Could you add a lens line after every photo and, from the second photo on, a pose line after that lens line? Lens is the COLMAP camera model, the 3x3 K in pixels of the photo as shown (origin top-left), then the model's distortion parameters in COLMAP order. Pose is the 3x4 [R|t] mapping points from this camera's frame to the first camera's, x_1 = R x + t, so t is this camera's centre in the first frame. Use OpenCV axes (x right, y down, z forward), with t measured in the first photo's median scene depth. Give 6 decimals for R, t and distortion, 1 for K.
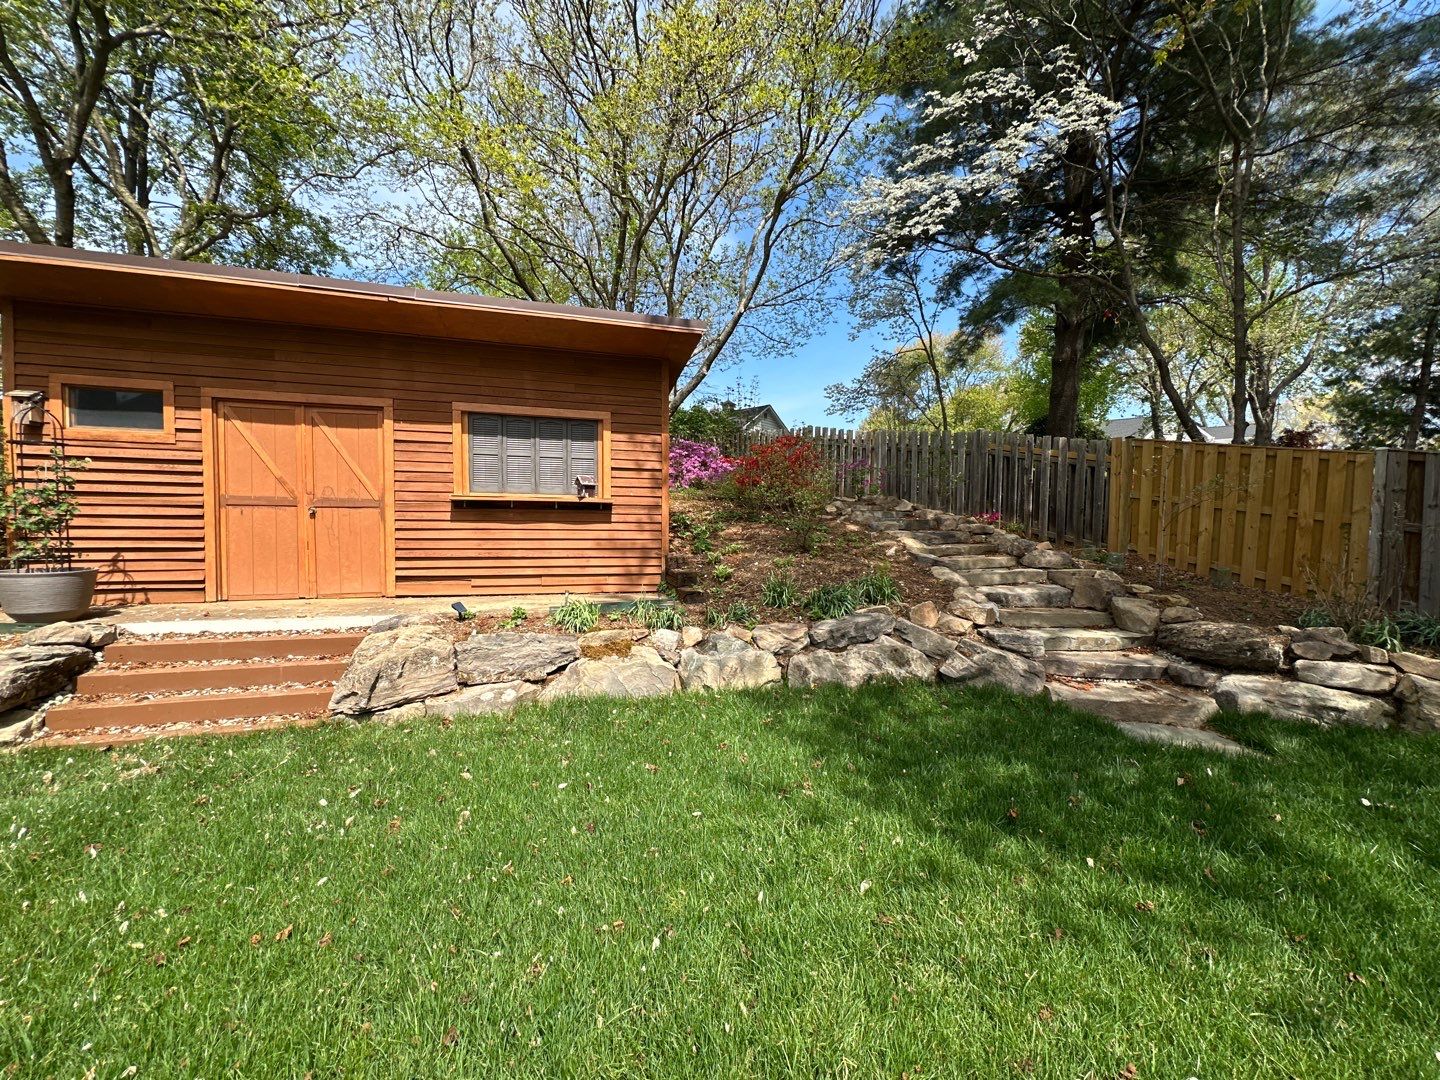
lens RADIAL K [[572.2, 0, 720.4], [0, 572.2, 538.0], [0, 0, 1]] dist [-0.004523, 0.001502]
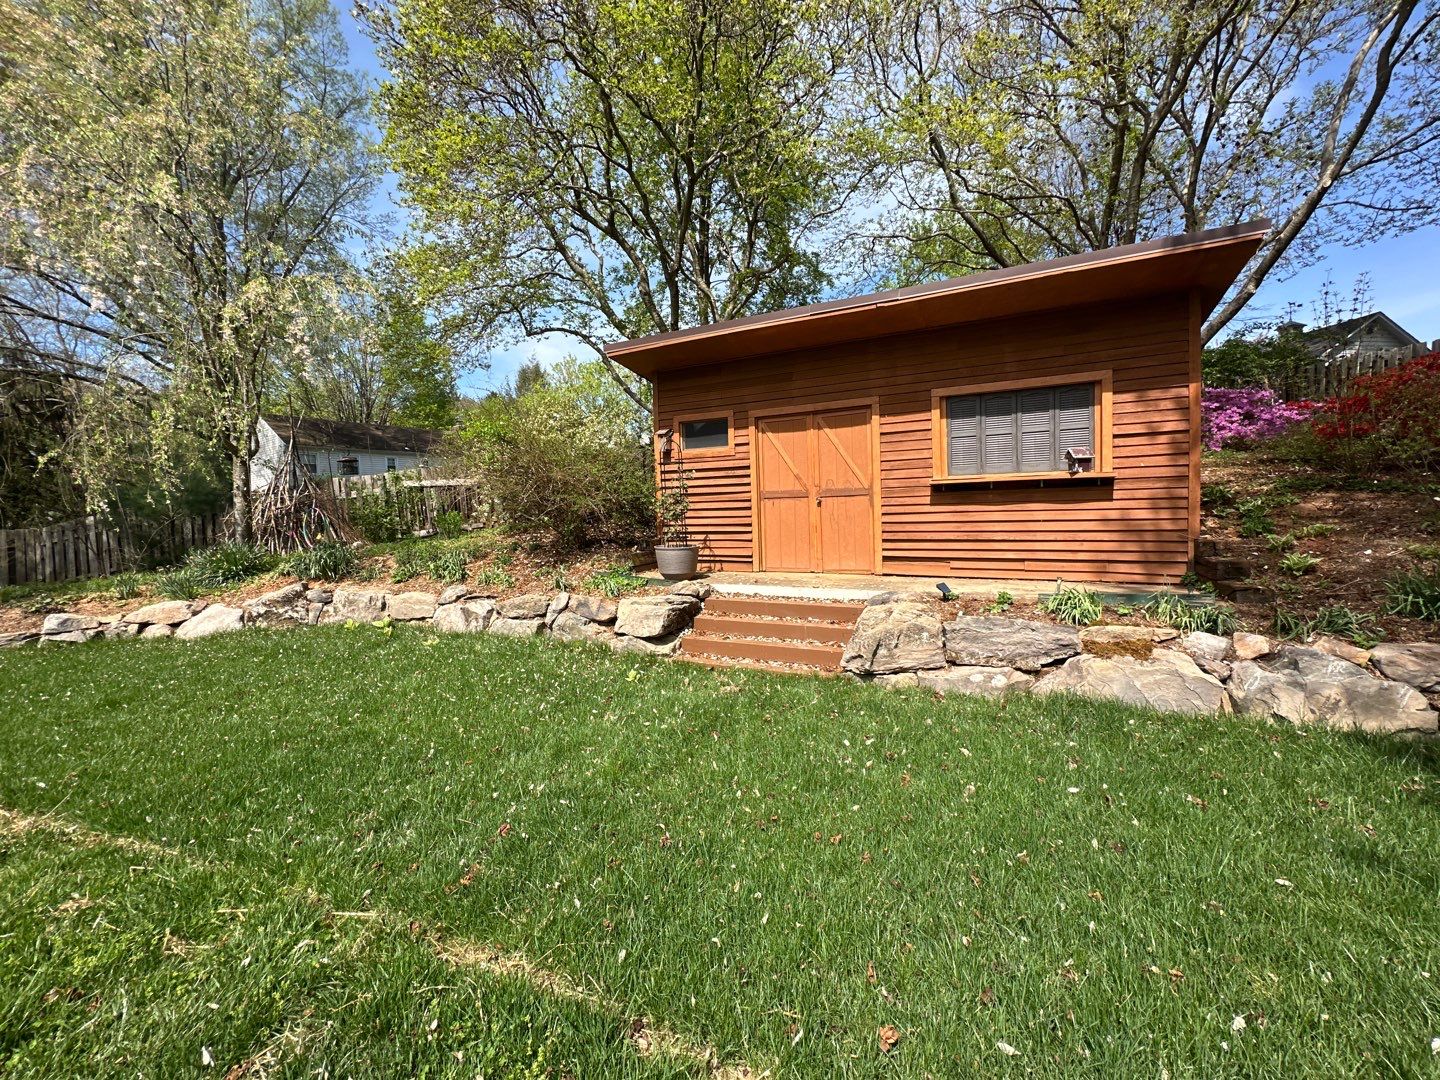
lens RADIAL K [[572.2, 0, 720.9], [0, 572.2, 538.3], [0, 0, 1]] dist [-0.004523, 0.001502]
pose [[0.723584, 0.005418, -0.690215, -0.030727], [0.015154, 0.999603, 0.023734, 0.000837], [0.690070, -0.027633, 0.723215, -0.019910]]
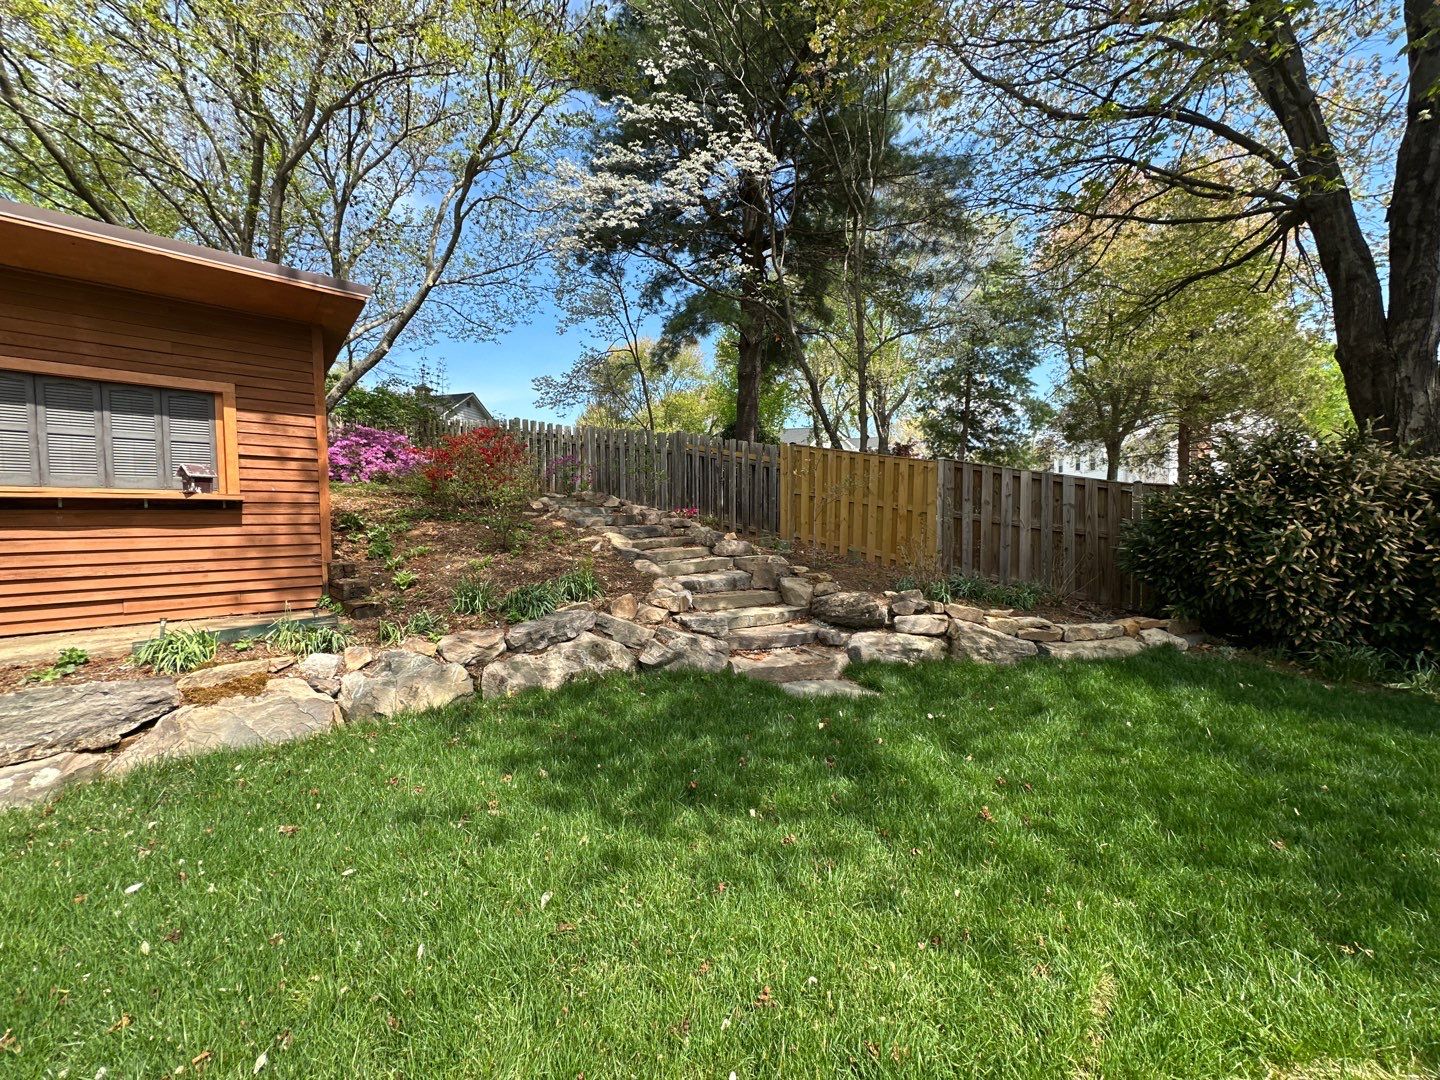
lens RADIAL K [[572.2, 0, 719.1], [0, 572.2, 539.3], [0, 0, 1]] dist [-0.004523, 0.001502]
pose [[0.889328, -0.036059, 0.455845, 0.039210], [0.032258, 0.999350, 0.016120, 0.000649], [-0.456130, 0.000369, 0.889913, 0.006099]]
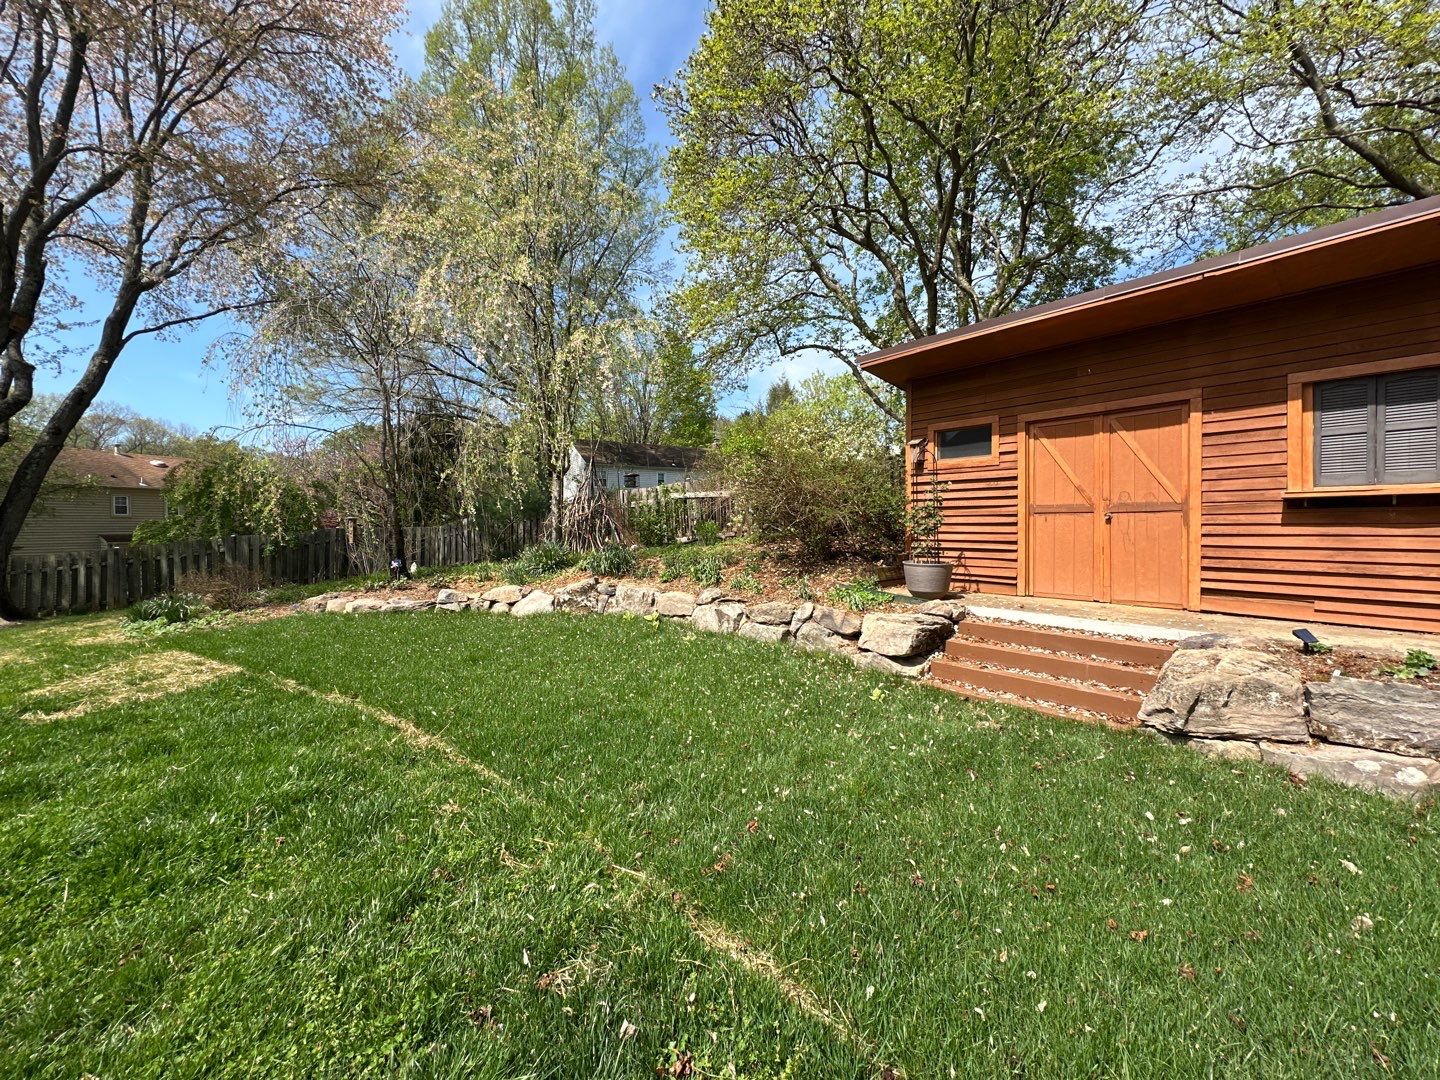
lens RADIAL K [[572.2, 0, 721.8], [0, 572.2, 538.3], [0, 0, 1]] dist [-0.004523, 0.001502]
pose [[0.386979, 0.009641, -0.922038, -0.044580], [-0.018931, 0.999818, 0.002509, 0.001638], [0.921894, 0.016484, 0.387091, -0.027359]]
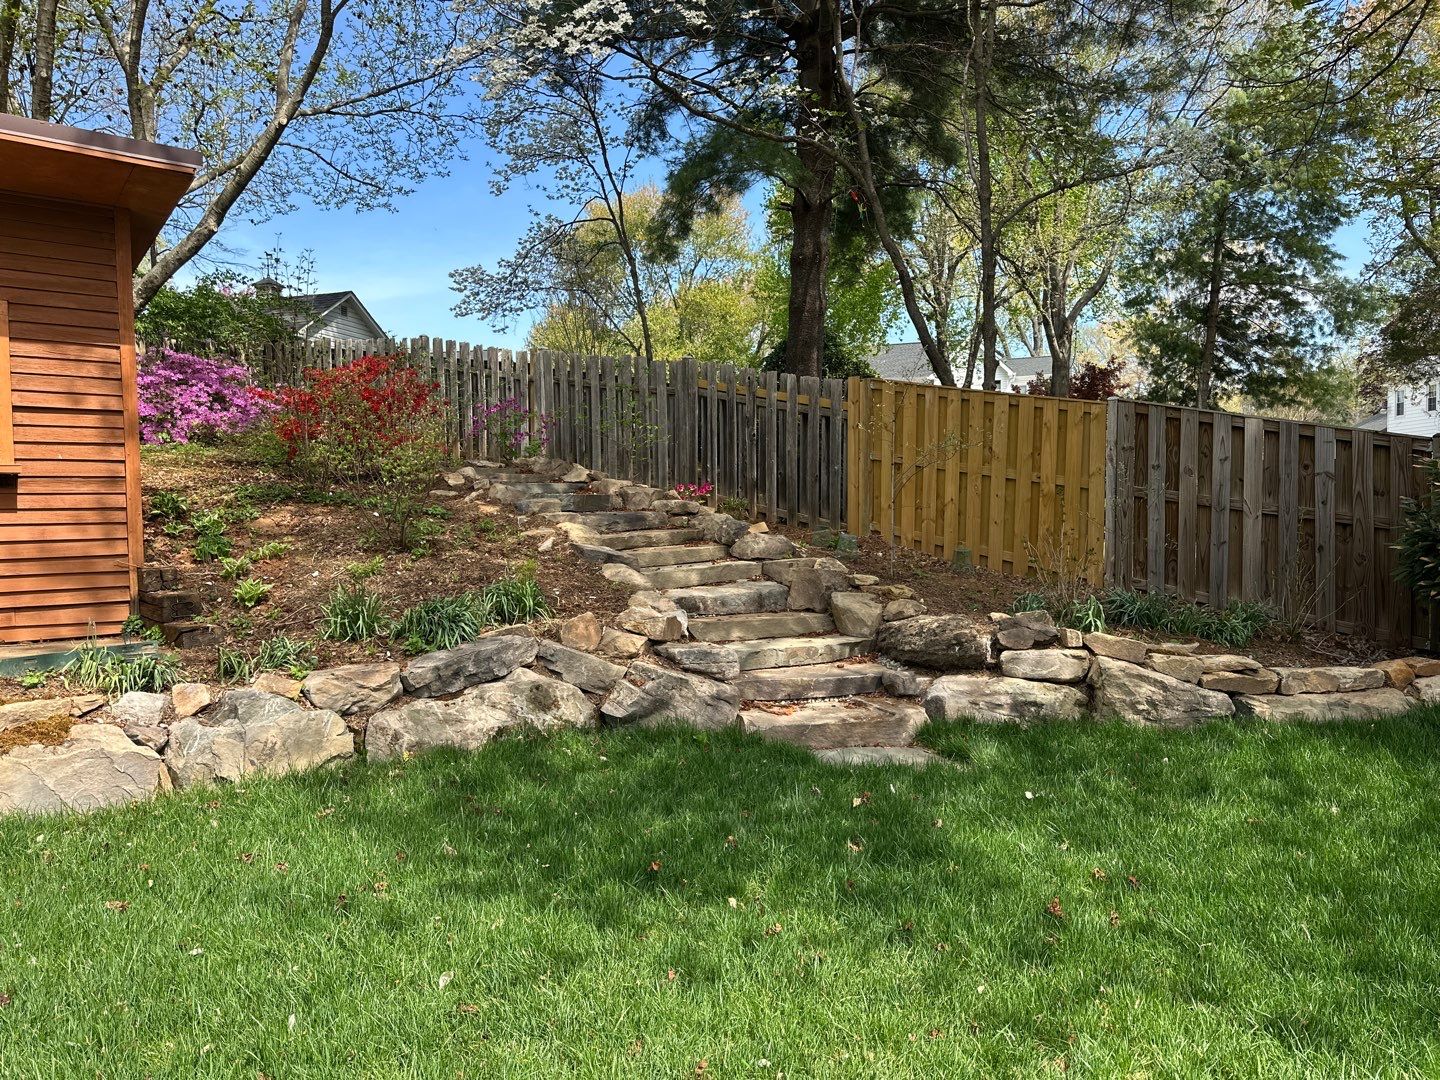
lens RADIAL K [[1014.2, 0, 724.5], [0, 1014.2, 533.3], [0, 0, 1]] dist [0.044690, -0.048626]
pose [[0.913394, -0.034778, 0.405588, 0.025624], [0.033993, 0.999380, 0.009141, 0.008919], [-0.405655, 0.005438, 0.914010, -0.154927]]
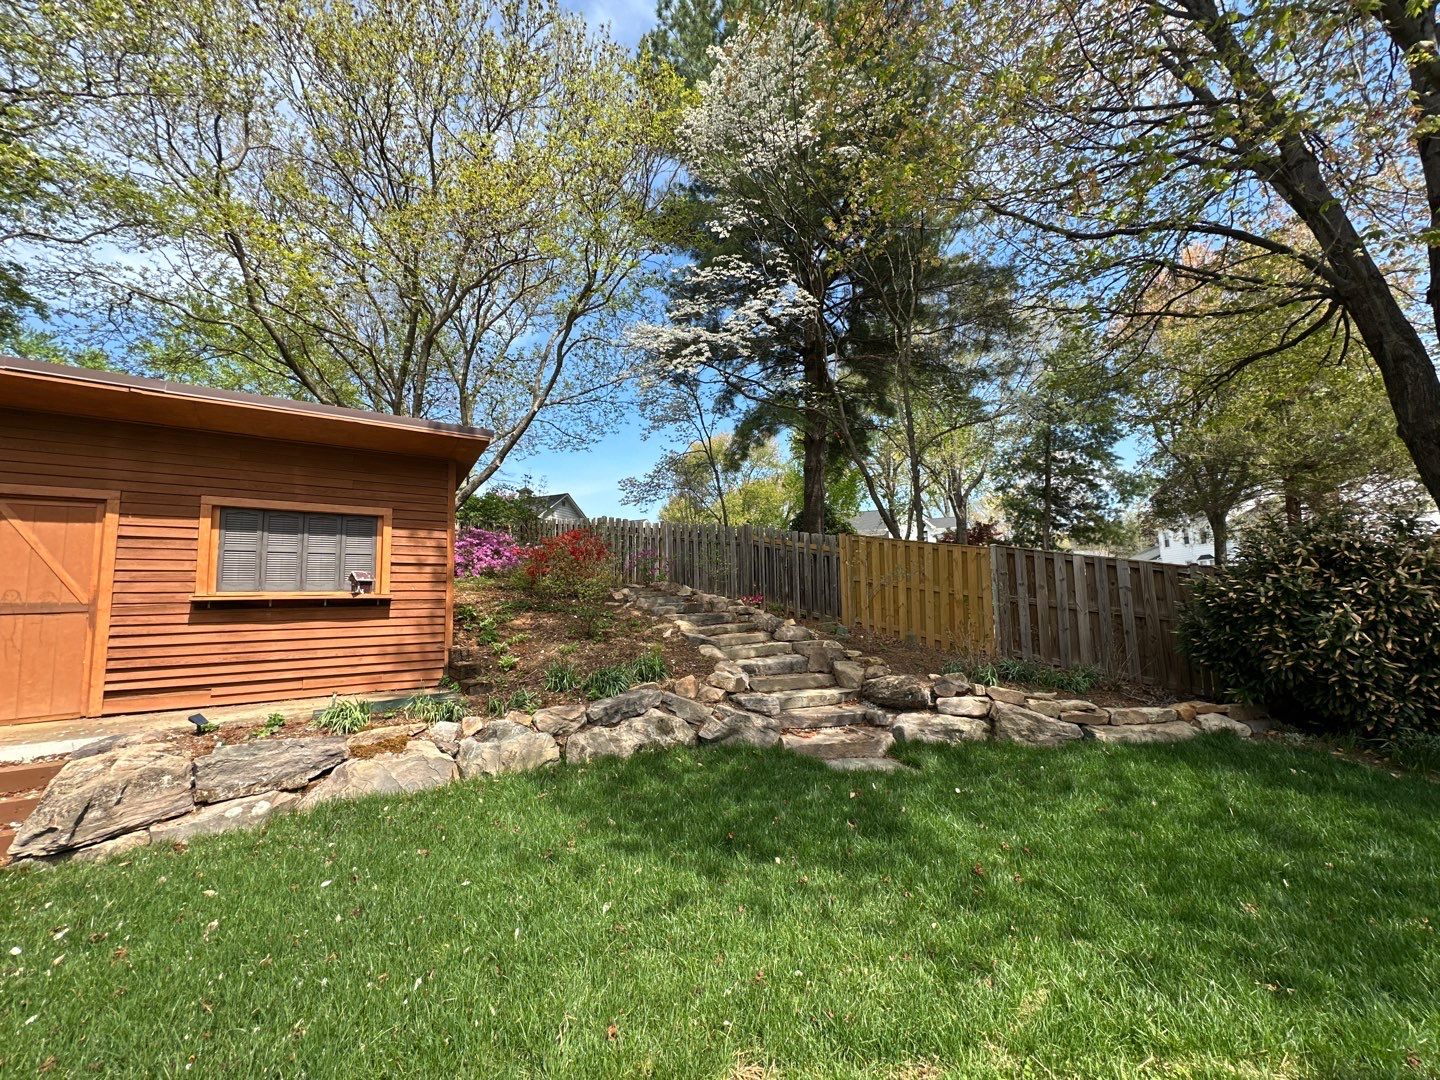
lens RADIAL K [[572.2, 0, 721.3], [0, 572.2, 538.3], [0, 0, 1]] dist [-0.004523, 0.001502]
pose [[0.944075, 0.004618, 0.329700, 0.029640], [0.042338, 0.989927, -0.135097, -0.007174], [-0.327003, 0.141500, 0.934370, -0.153154]]
